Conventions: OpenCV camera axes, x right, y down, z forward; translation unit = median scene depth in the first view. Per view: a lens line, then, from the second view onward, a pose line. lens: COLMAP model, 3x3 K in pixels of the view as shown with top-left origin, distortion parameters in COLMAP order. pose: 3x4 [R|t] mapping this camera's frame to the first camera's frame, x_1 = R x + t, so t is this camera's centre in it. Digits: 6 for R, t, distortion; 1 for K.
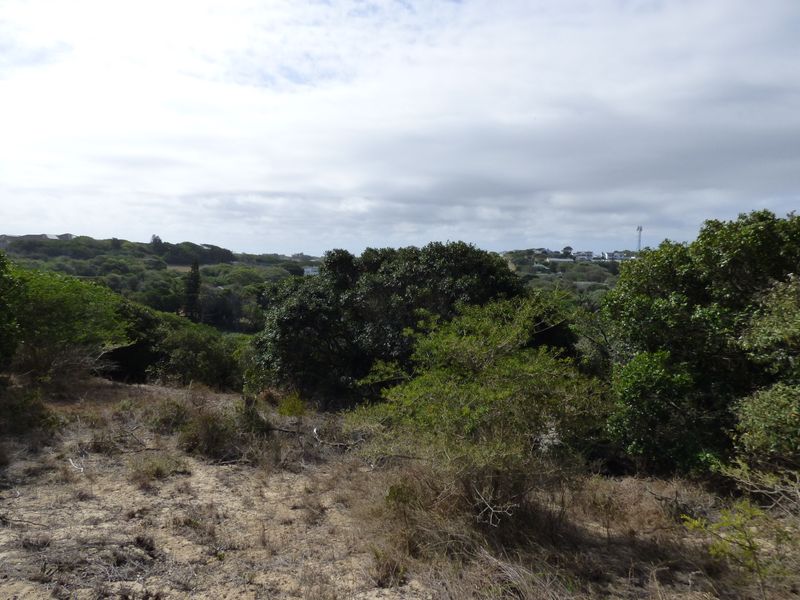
lens RADIAL K [[502.7, 0, 392.2], [0, 502.7, 294.8], [0, 0, 1]] dist [-0.021437, 0.004523]
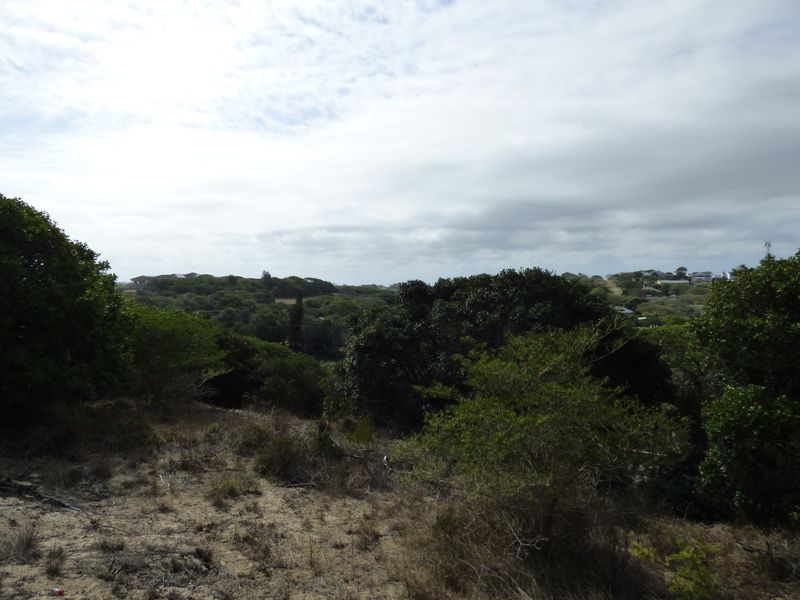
lens RADIAL K [[502.7, 0, 385.2], [0, 502.7, 296.0], [0, 0, 1]] dist [-0.021437, 0.004523]
pose [[0.978115, -0.026788, -0.206336, 0.063707], [0.015360, 0.998268, -0.056790, 0.001834], [0.207500, 0.052378, 0.976832, -0.004705]]
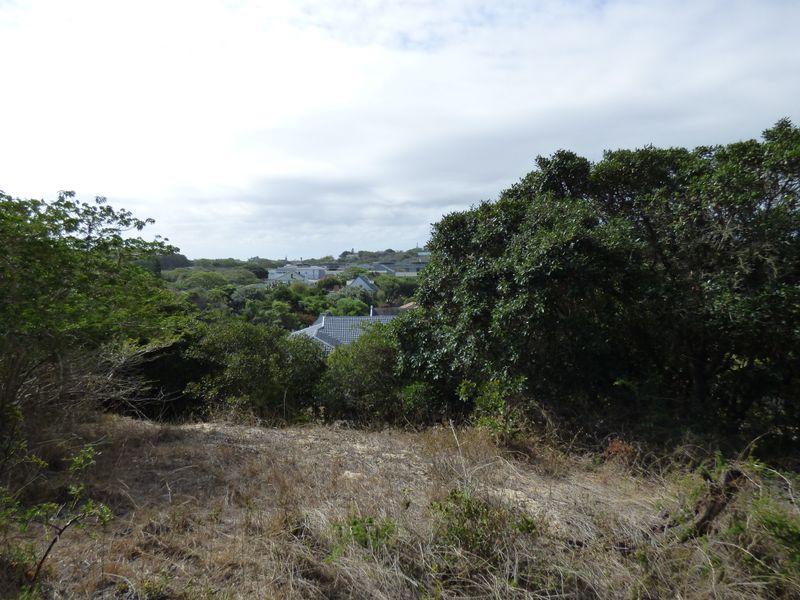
lens RADIAL K [[502.7, 0, 376.1], [0, 502.7, 299.7], [0, 0, 1]] dist [-0.021437, 0.004523]
pose [[0.997439, -0.039296, 0.059767, -0.511537], [0.038993, 0.999220, 0.006228, 0.086530], [-0.059965, -0.003881, 0.998193, 0.709306]]
